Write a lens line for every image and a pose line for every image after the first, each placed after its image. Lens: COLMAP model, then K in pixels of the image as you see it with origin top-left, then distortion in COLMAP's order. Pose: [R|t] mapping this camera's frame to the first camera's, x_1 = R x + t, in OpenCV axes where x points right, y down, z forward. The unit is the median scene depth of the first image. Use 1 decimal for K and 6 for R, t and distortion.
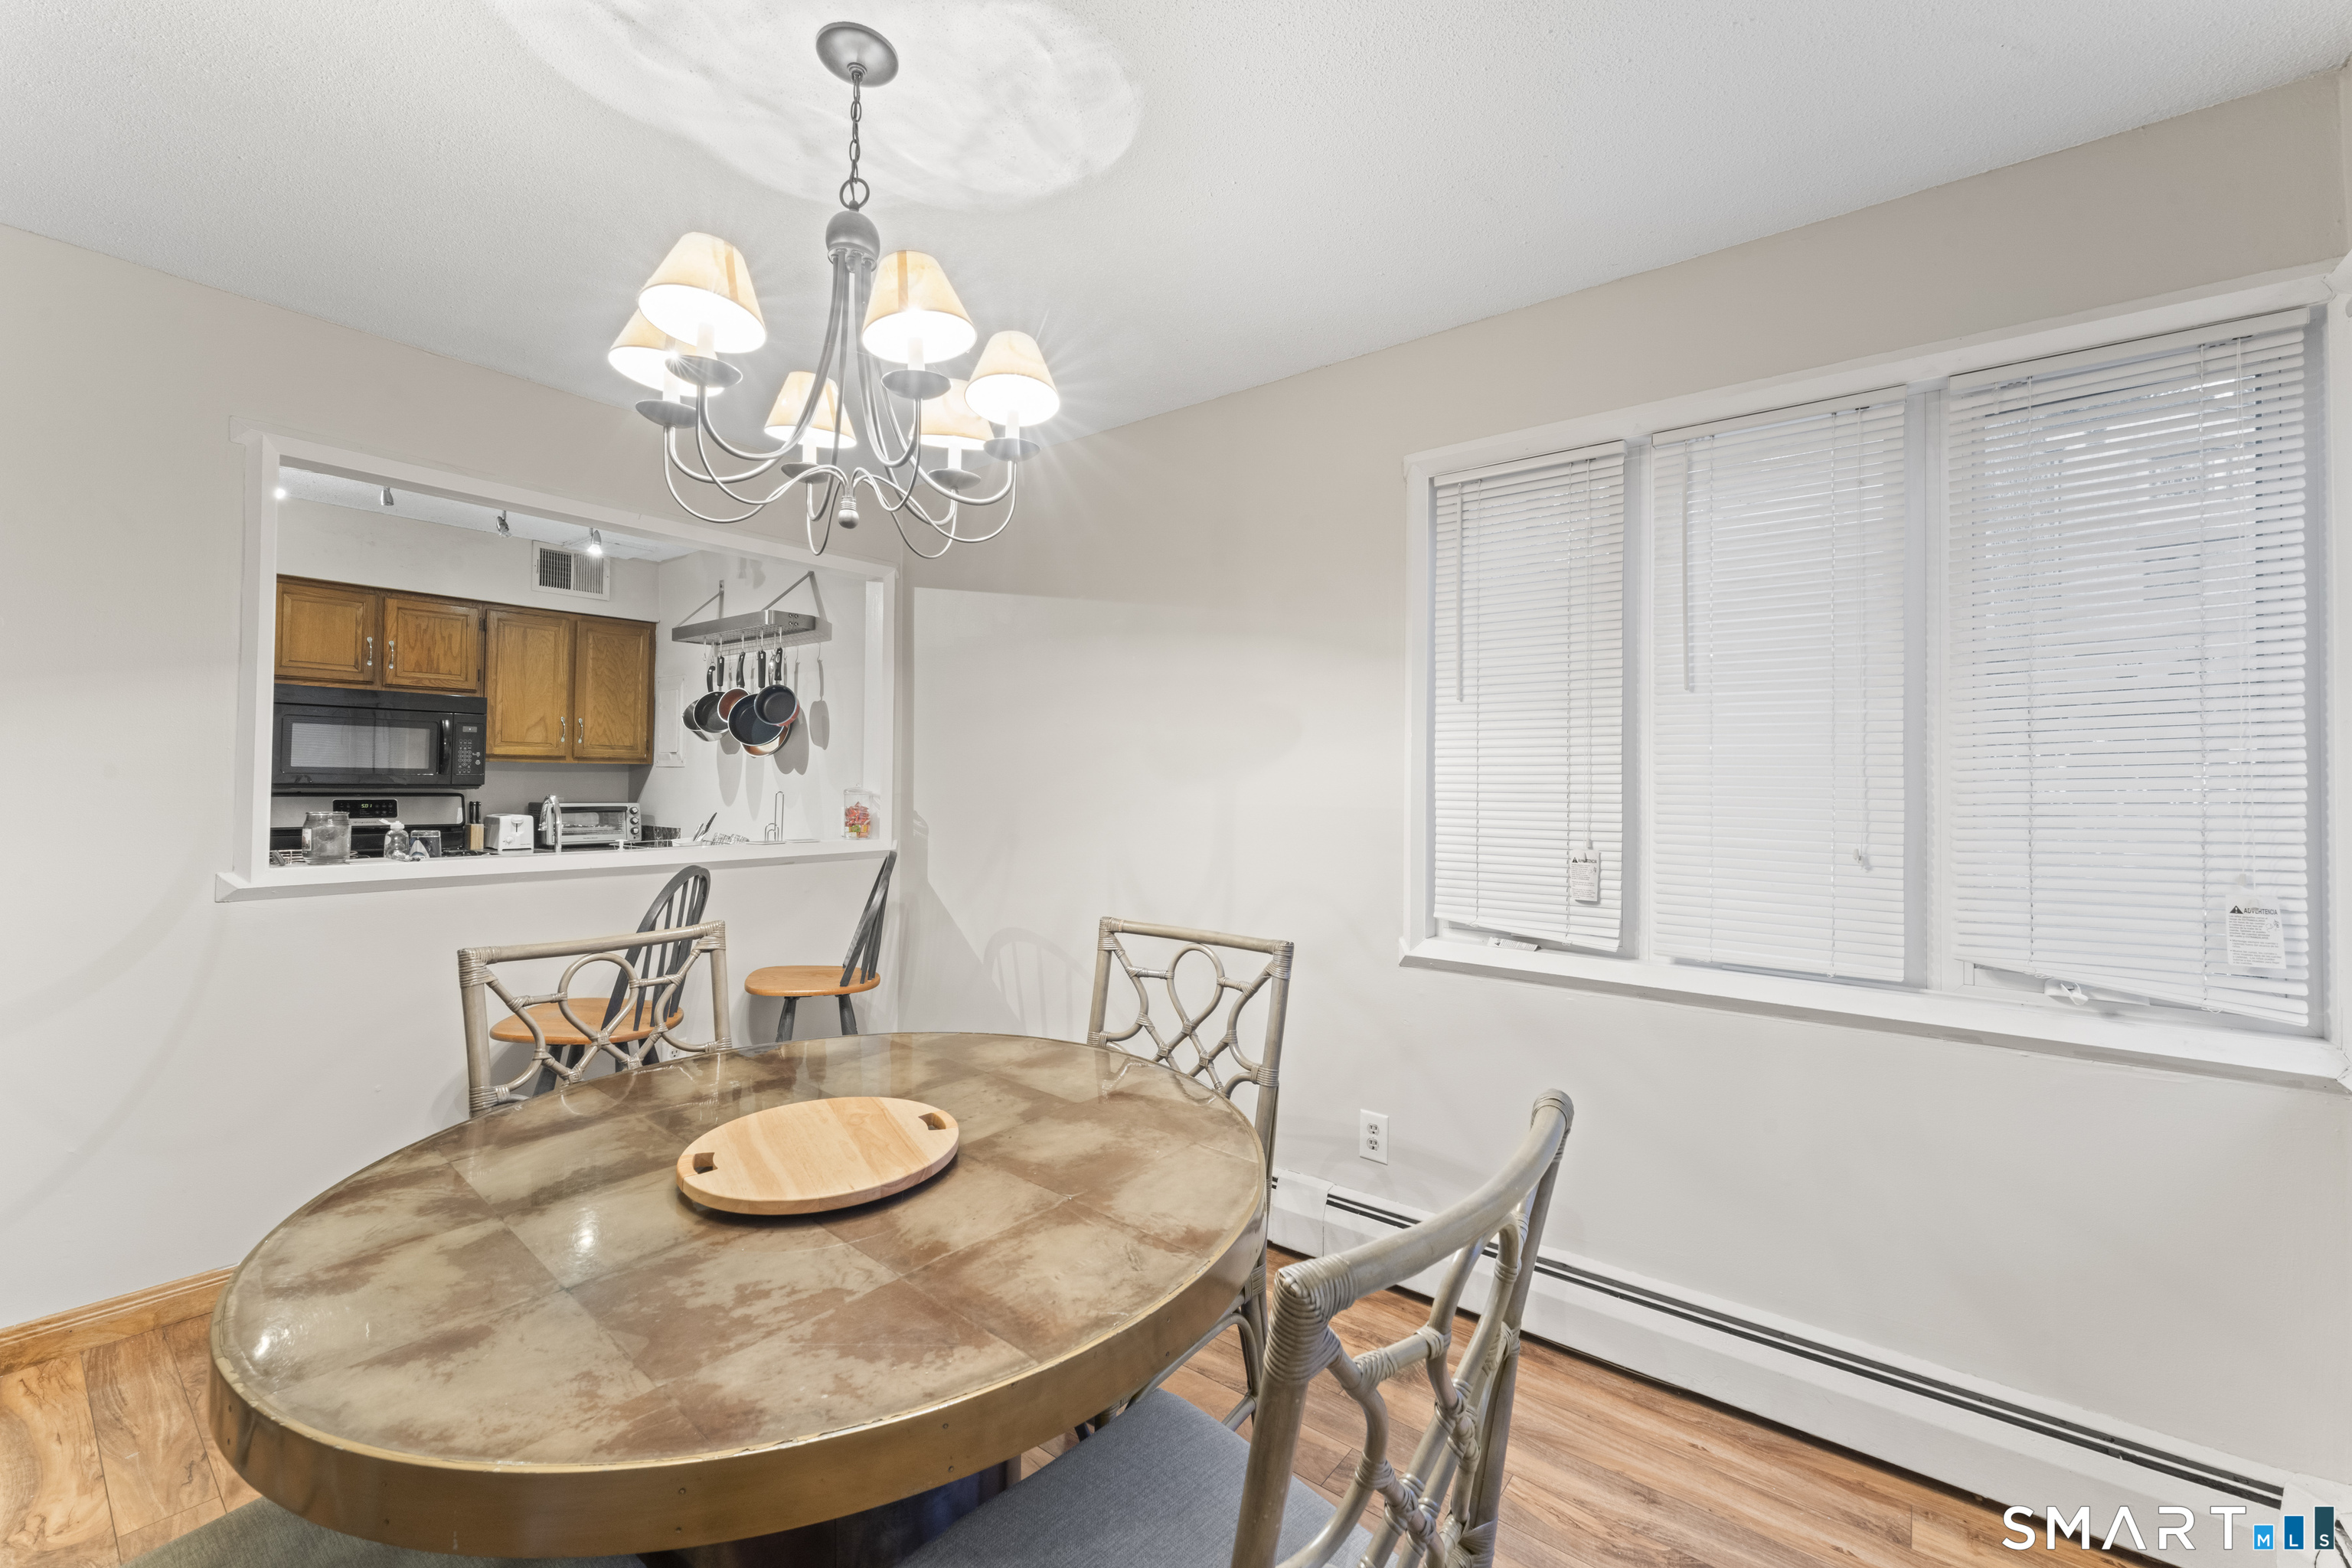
lens RADIAL K [[943.9, 0, 1202.4], [0, 943.9, 755.8], [0, 0, 1]] dist [-0.010026, 0.000503]
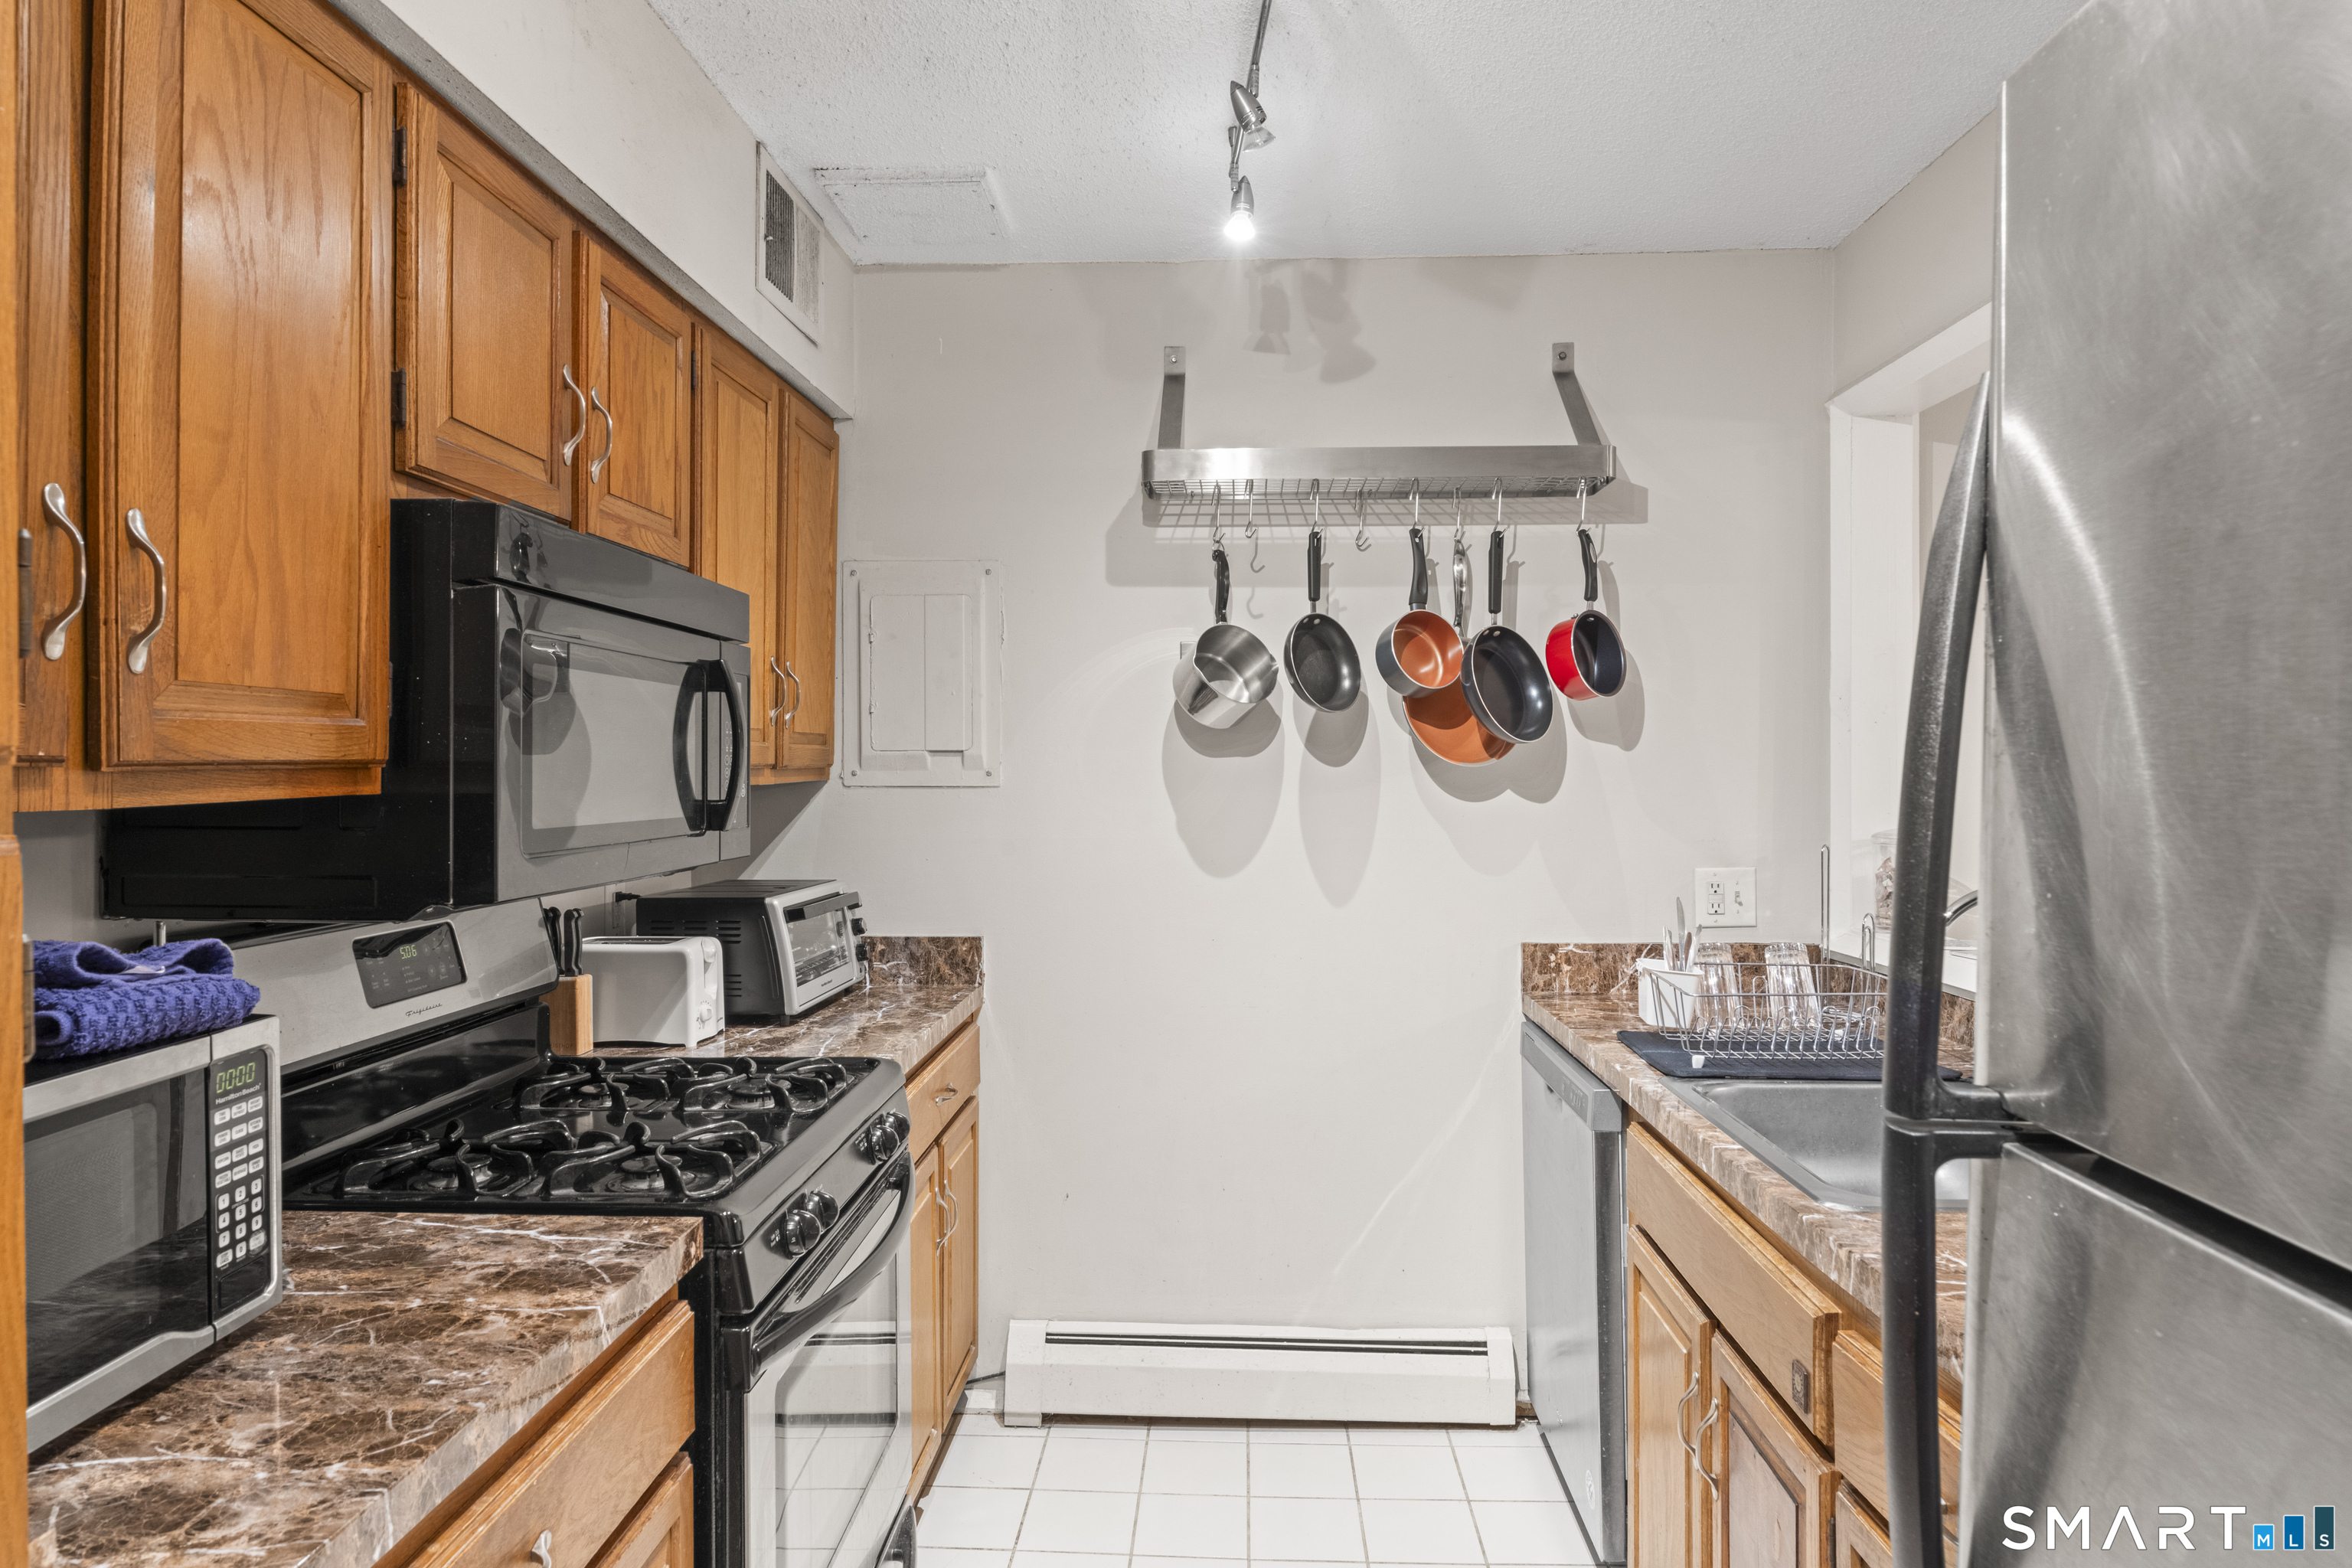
lens RADIAL K [[1390.1, 0, 1186.4], [0, 1390.1, 769.3], [0, 0, 1]] dist [0.005887, 0.001745]
pose [[0.825836, -0.011621, 0.563791, -0.943955], [-0.006368, 0.999532, 0.029929, -0.016719], [-0.563875, -0.028307, 0.825375, 0.520667]]
